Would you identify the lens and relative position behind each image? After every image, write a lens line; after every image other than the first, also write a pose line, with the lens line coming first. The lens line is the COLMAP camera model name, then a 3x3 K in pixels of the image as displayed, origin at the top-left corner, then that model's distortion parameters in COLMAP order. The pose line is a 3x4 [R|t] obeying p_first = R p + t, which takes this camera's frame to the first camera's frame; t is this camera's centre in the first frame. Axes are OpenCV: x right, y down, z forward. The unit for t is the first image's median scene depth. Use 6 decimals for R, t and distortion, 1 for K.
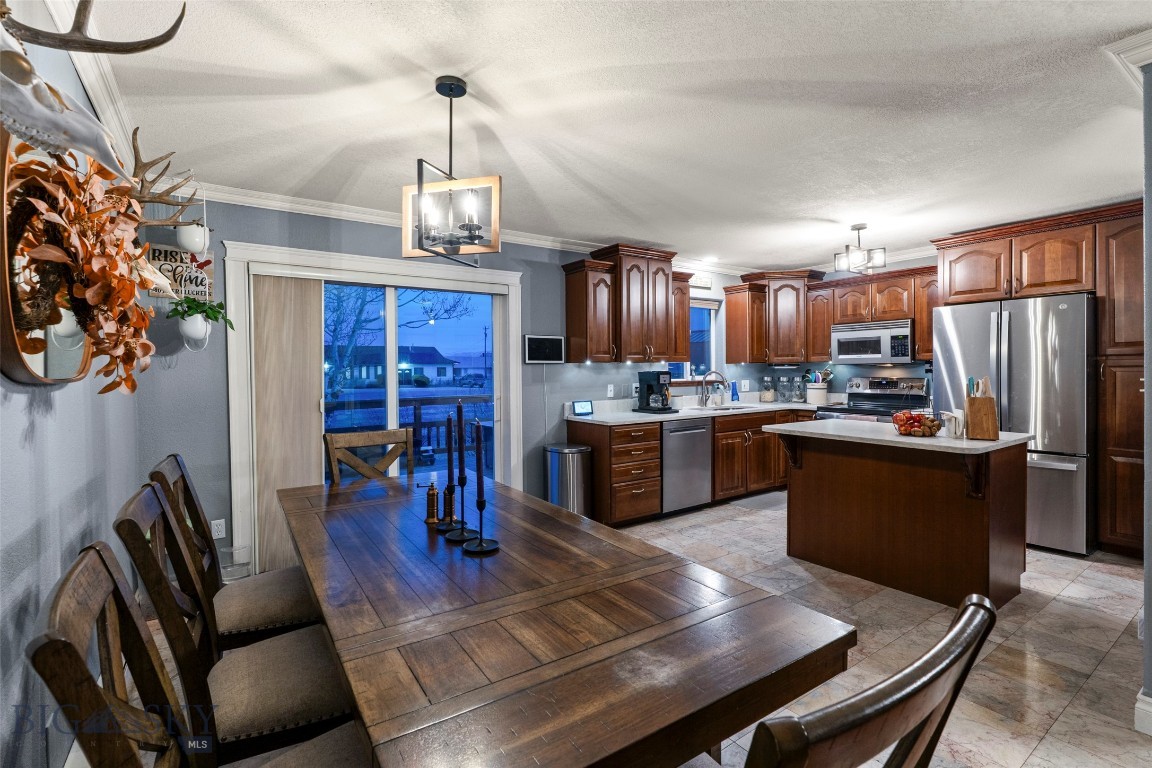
lens RADIAL K [[520.6, 0, 581.3], [0, 520.6, 378.3], [0, 0, 1]] dist [-0.002729, 0.002338]
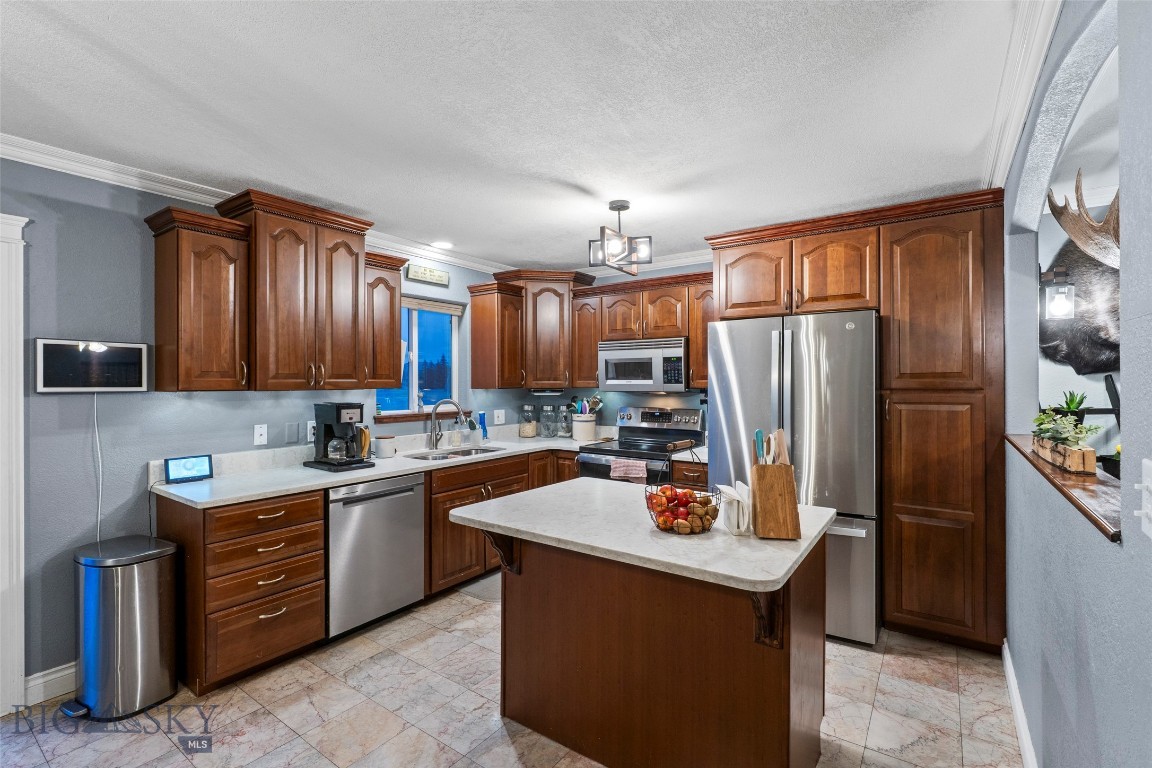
lens RADIAL K [[520.6, 0, 574.9], [0, 520.6, 384.9], [0, 0, 1]] dist [-0.002729, 0.002338]
pose [[0.942879, 0.007344, 0.333053, 0.219051], [-0.002363, 0.999879, -0.015359, -0.029148], [-0.333126, 0.013695, 0.942783, 0.317917]]
